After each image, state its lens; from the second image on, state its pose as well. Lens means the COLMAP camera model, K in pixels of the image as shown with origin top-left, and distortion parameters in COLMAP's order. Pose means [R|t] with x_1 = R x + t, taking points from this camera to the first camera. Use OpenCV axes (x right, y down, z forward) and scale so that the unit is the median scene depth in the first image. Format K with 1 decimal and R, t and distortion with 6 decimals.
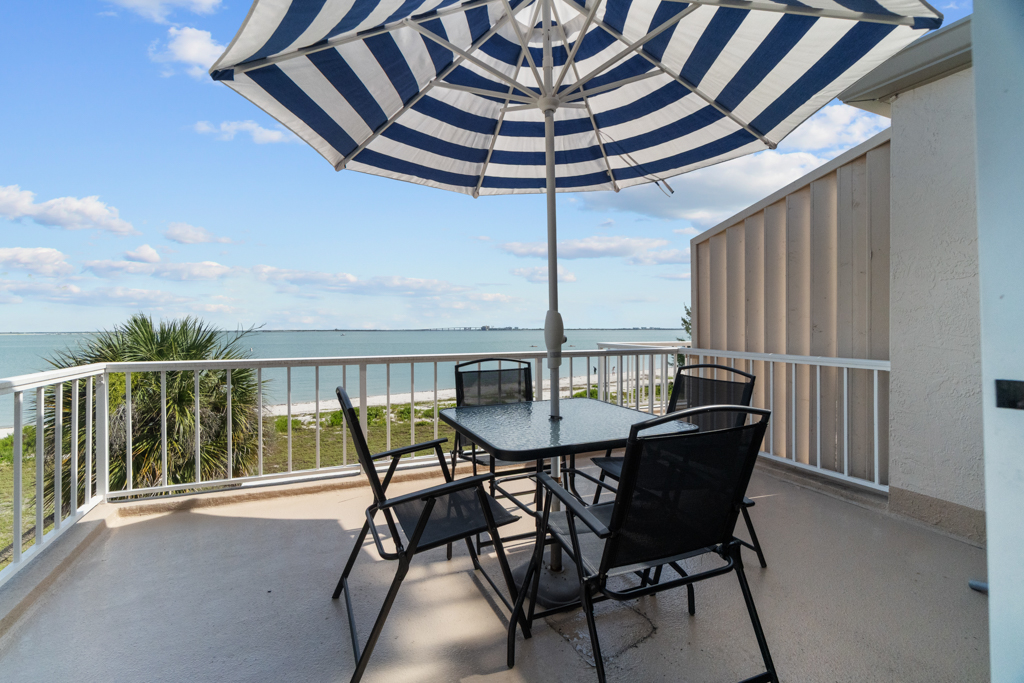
lens RADIAL K [[453.2, 0, 507.2], [0, 453.2, 329.3], [0, 0, 1]] dist [-0.001908, 0.000151]
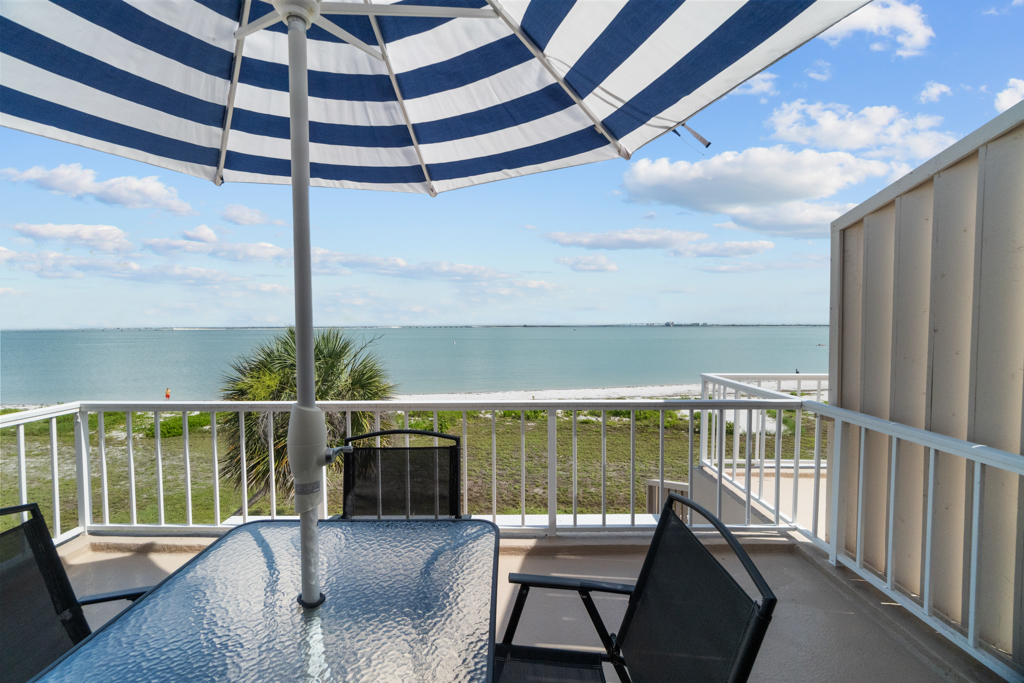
lens RADIAL K [[434.1, 0, 512.0], [0, 434.1, 341.5], [0, 0, 1]] dist [-0.000413, 0.000091]
pose [[0.916195, 0.018277, -0.400315, 0.352181], [-0.001513, 0.999110, 0.042155, -0.091995], [0.400729, -0.038016, 0.915408, 0.425815]]
